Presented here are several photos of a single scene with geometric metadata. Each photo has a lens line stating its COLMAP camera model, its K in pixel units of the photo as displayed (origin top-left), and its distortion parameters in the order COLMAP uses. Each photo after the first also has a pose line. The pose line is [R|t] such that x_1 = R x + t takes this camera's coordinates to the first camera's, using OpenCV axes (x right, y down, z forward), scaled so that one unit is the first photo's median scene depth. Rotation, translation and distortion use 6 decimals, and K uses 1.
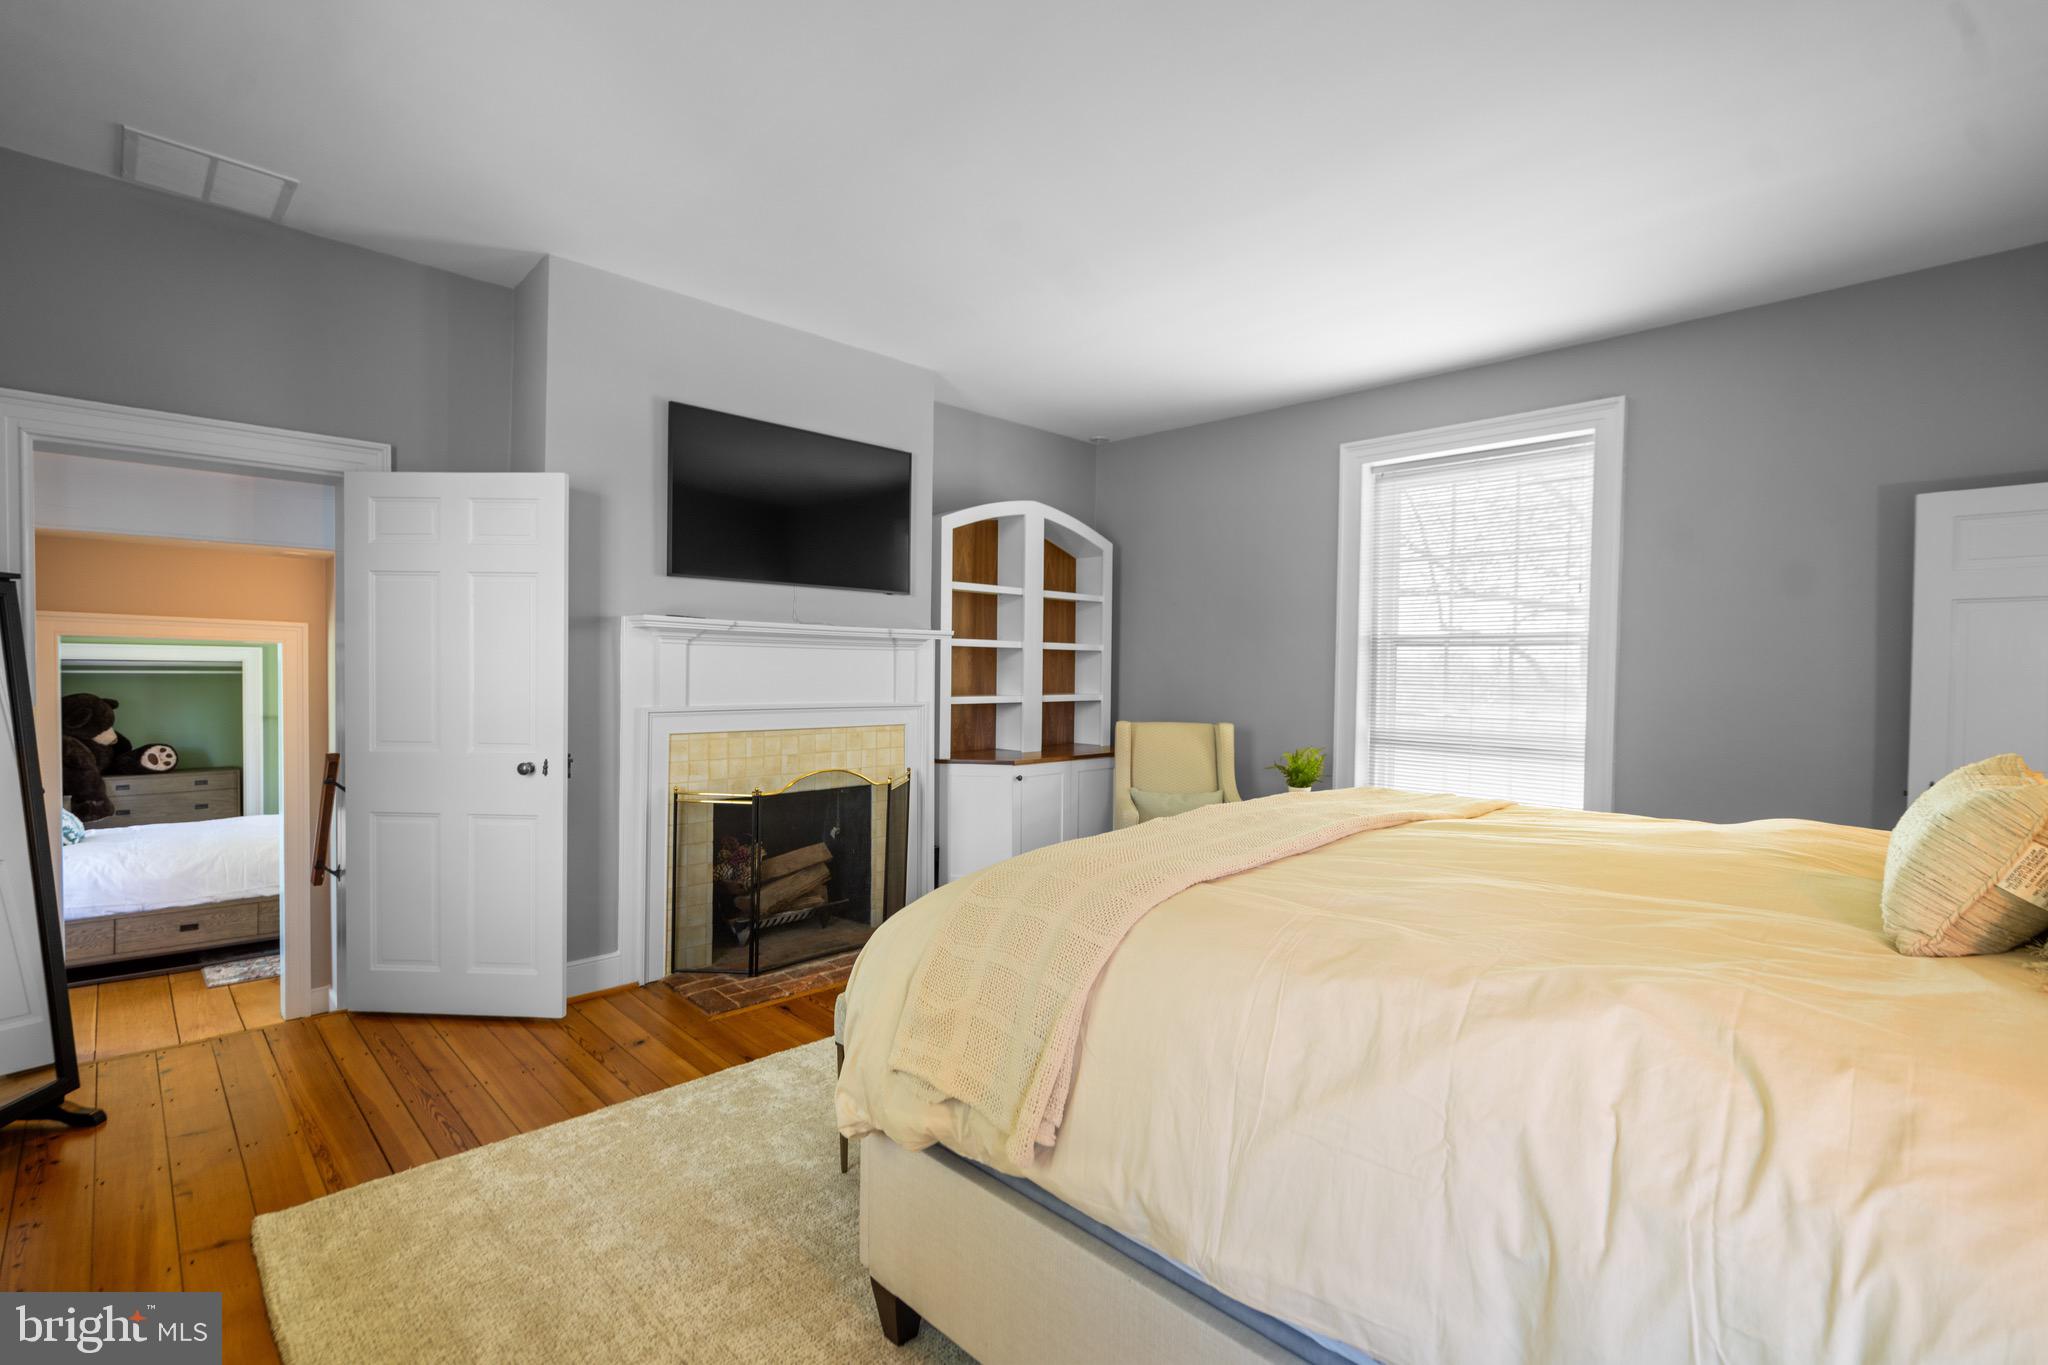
lens RADIAL K [[925.4, 0, 1011.8], [0, 925.4, 687.7], [0, 0, 1]] dist [-0.000385, 0.001415]
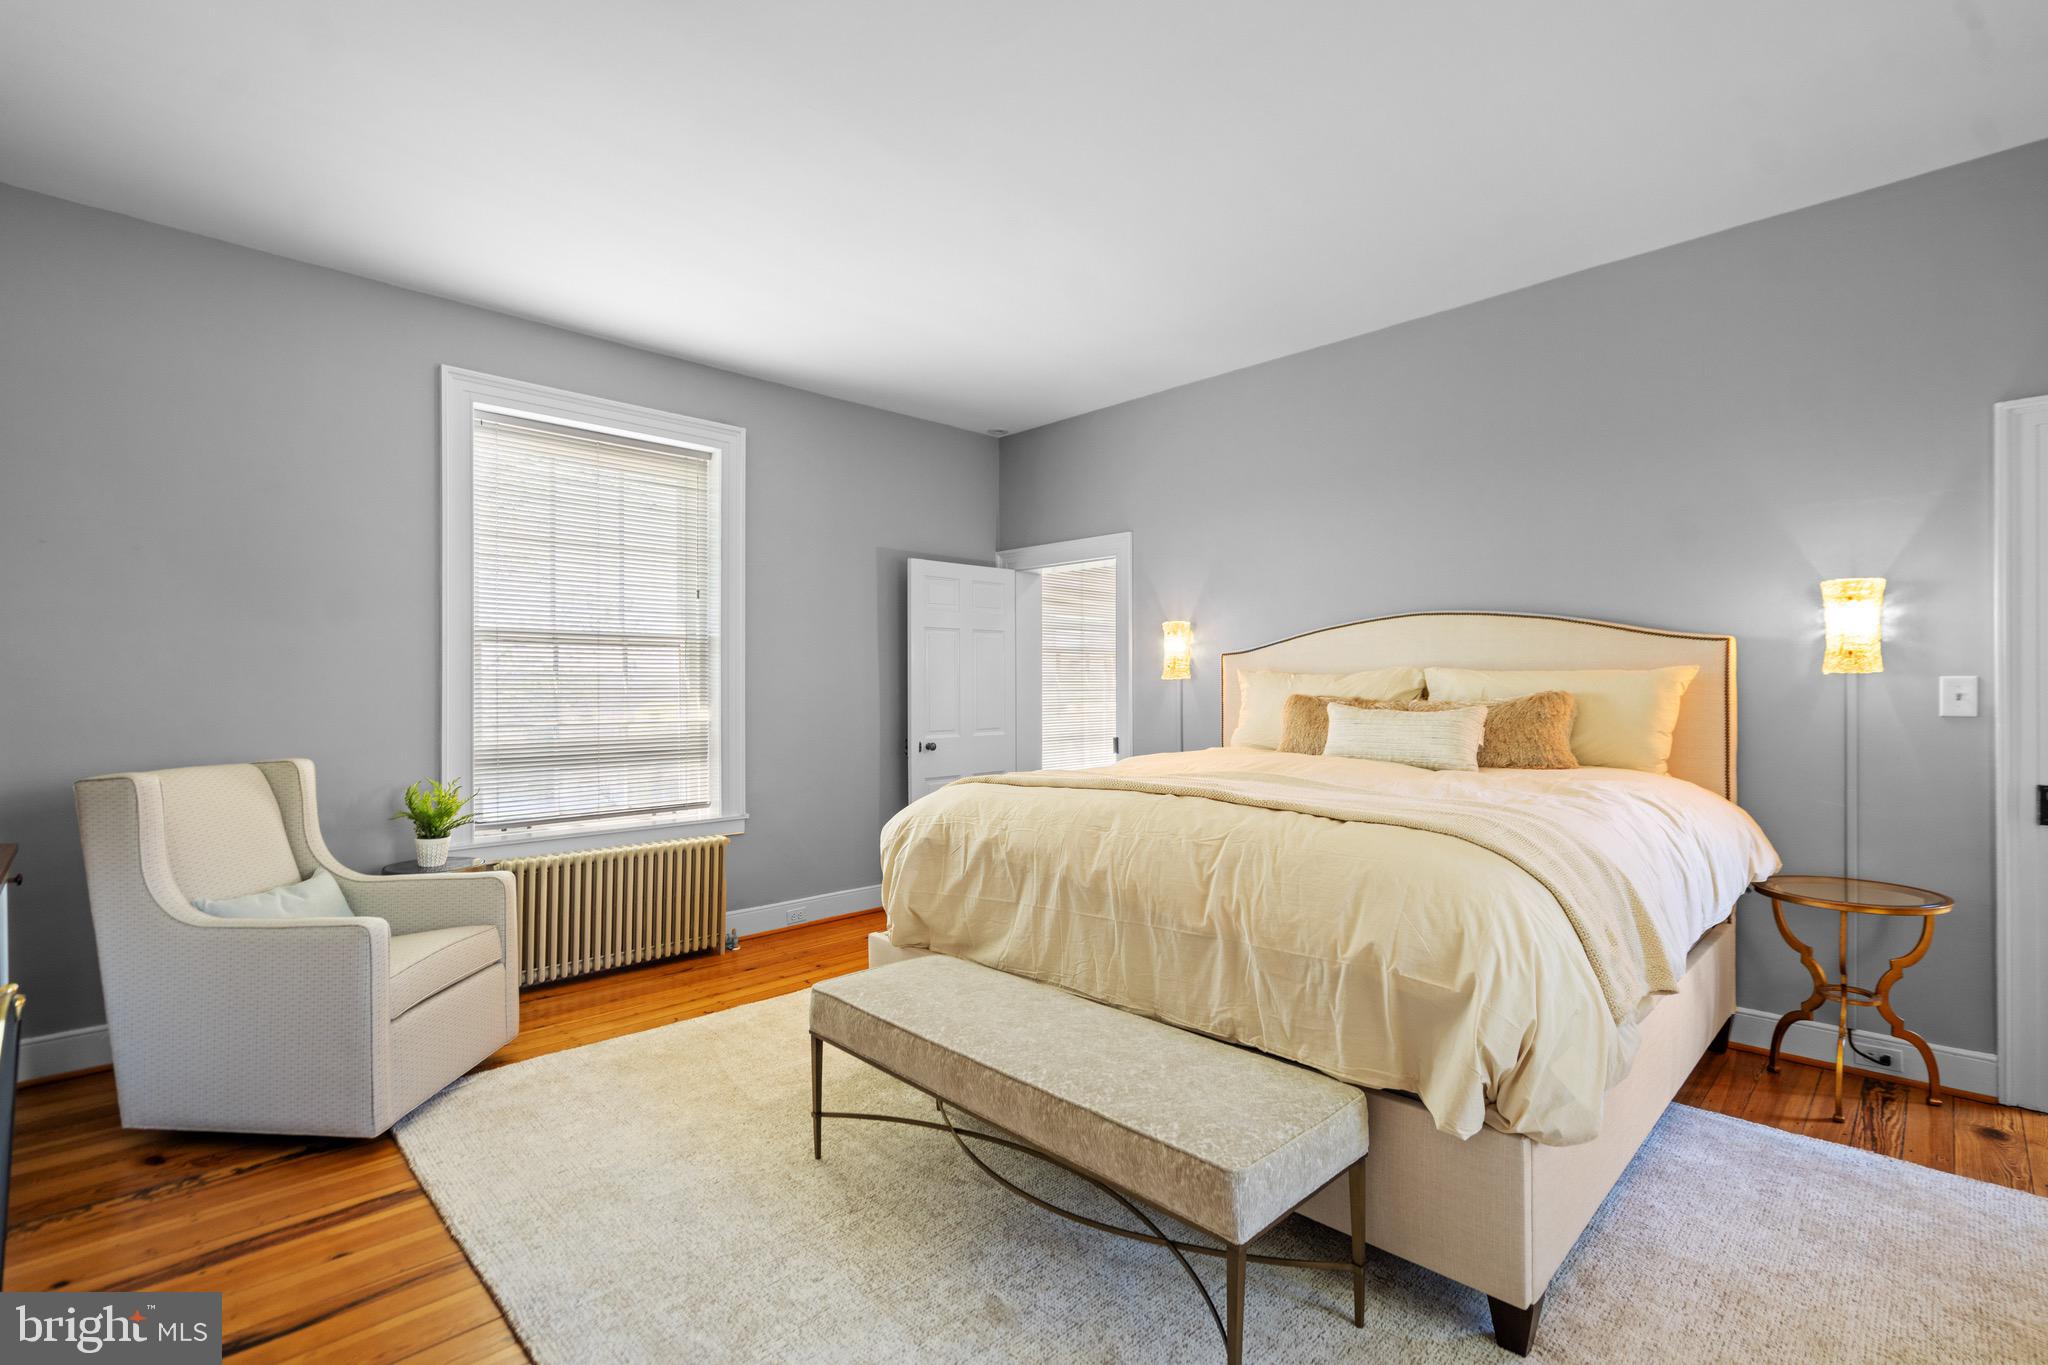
lens RADIAL K [[925.4, 0, 1011.8], [0, 925.4, 687.7], [0, 0, 1]] dist [-0.000385, 0.001415]
pose [[0.008239, -0.010649, 0.999909, -1.159026], [0.025345, 0.999624, 0.010437, -0.007060], [-0.999645, 0.025256, 0.008506, 1.679515]]
